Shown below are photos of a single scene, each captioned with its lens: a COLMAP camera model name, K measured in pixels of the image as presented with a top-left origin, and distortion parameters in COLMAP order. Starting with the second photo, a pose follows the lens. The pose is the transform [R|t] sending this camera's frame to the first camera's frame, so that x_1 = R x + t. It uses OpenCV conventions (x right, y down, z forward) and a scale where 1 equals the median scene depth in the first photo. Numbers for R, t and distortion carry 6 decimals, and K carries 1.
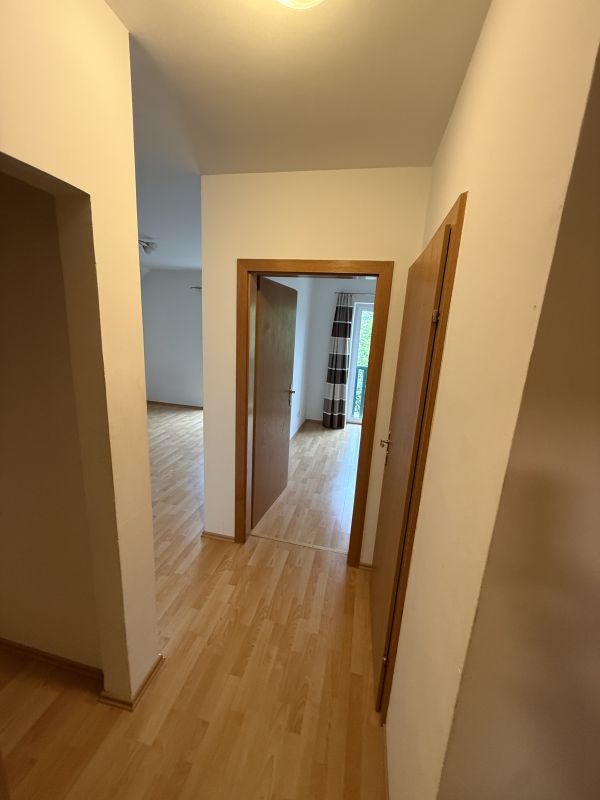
lens RADIAL K [[318.8, 0, 300.2], [0, 318.8, 400.8], [0, 0, 1]] dist [0.001786, 0.000100]
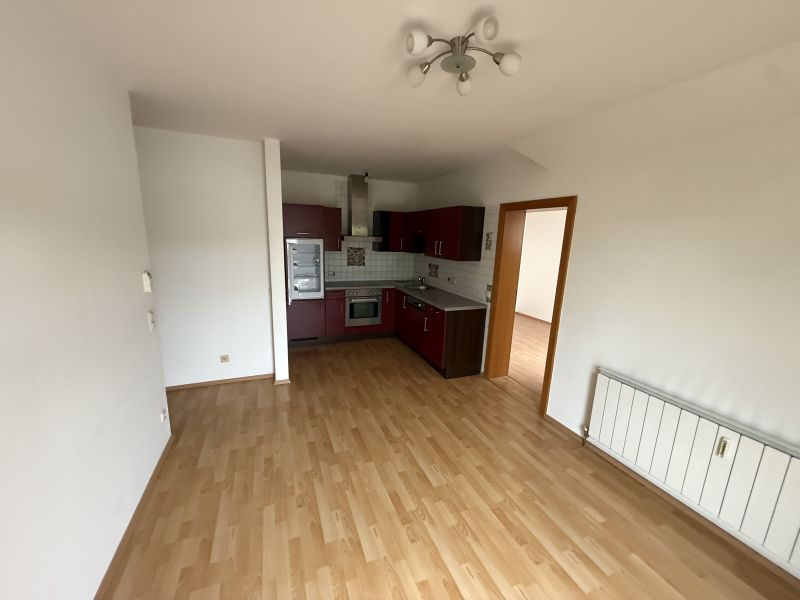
lens RADIAL K [[318.8, 0, 399.0], [0, 318.8, 299.8], [0, 0, 1]] dist [0.001786, 0.000100]
pose [[-0.824918, 0.028978, -0.564509, -0.158410], [-0.202605, 0.917170, 0.343148, -0.232923], [0.527694, 0.397441, -0.750719, 0.944896]]
